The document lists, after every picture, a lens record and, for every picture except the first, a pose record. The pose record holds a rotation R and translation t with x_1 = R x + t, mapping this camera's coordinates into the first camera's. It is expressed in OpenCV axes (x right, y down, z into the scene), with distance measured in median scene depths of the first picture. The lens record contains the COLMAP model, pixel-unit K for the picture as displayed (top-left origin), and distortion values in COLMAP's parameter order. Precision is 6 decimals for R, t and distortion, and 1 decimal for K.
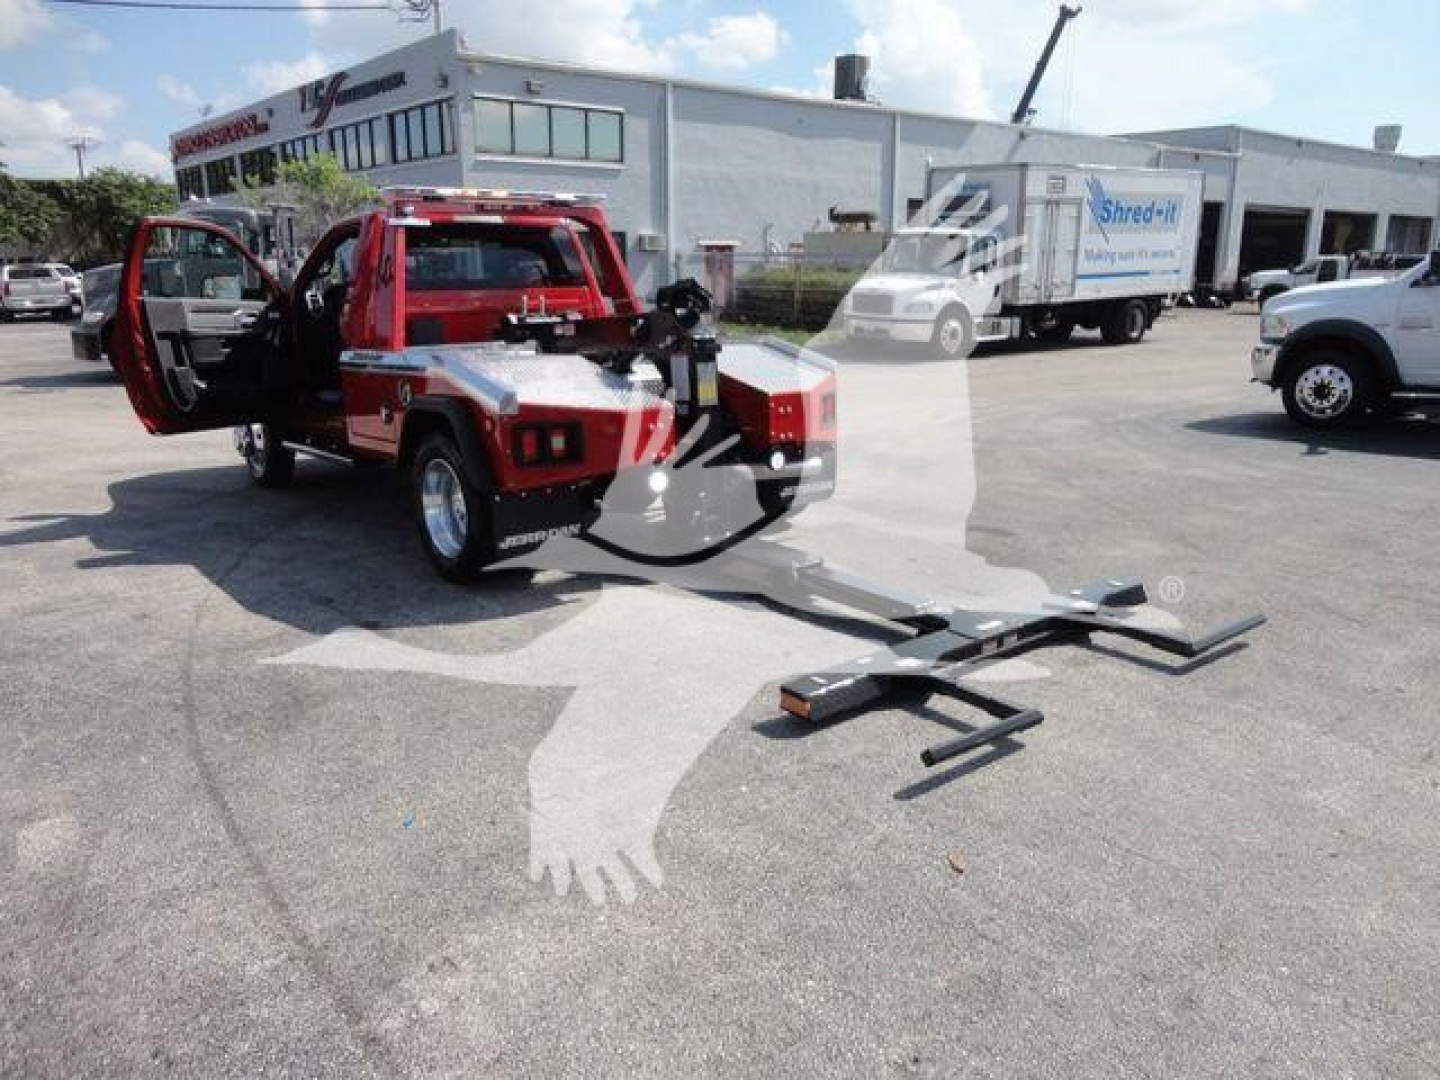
lens RADIAL K [[1048.5, 0, 729.2], [0, 1048.5, 545.8], [0, 0, 1]] dist [-0.017432, 0.016561]
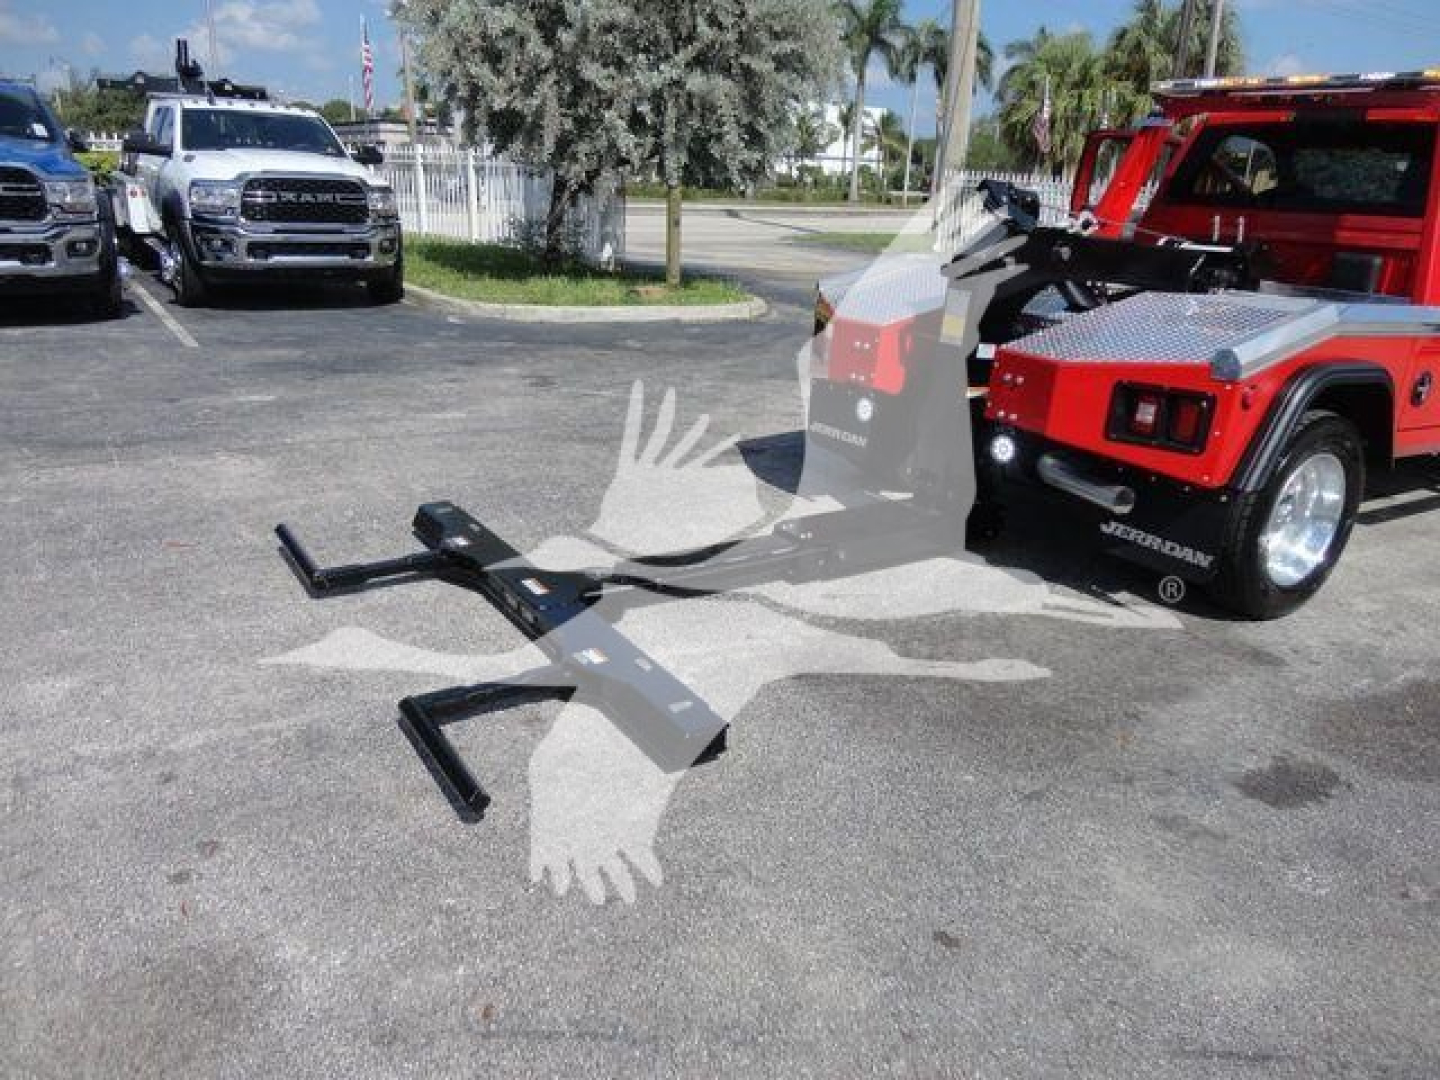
lens RADIAL K [[1048.5, 0, 719.4], [0, 1048.5, 546.2], [0, 0, 1]] dist [-0.017432, 0.016561]
pose [[-0.099680, 0.333058, -0.937623, 0.169732], [-0.293002, 0.890710, 0.347543, -0.048166], [0.950901, 0.309369, 0.008800, 0.189966]]
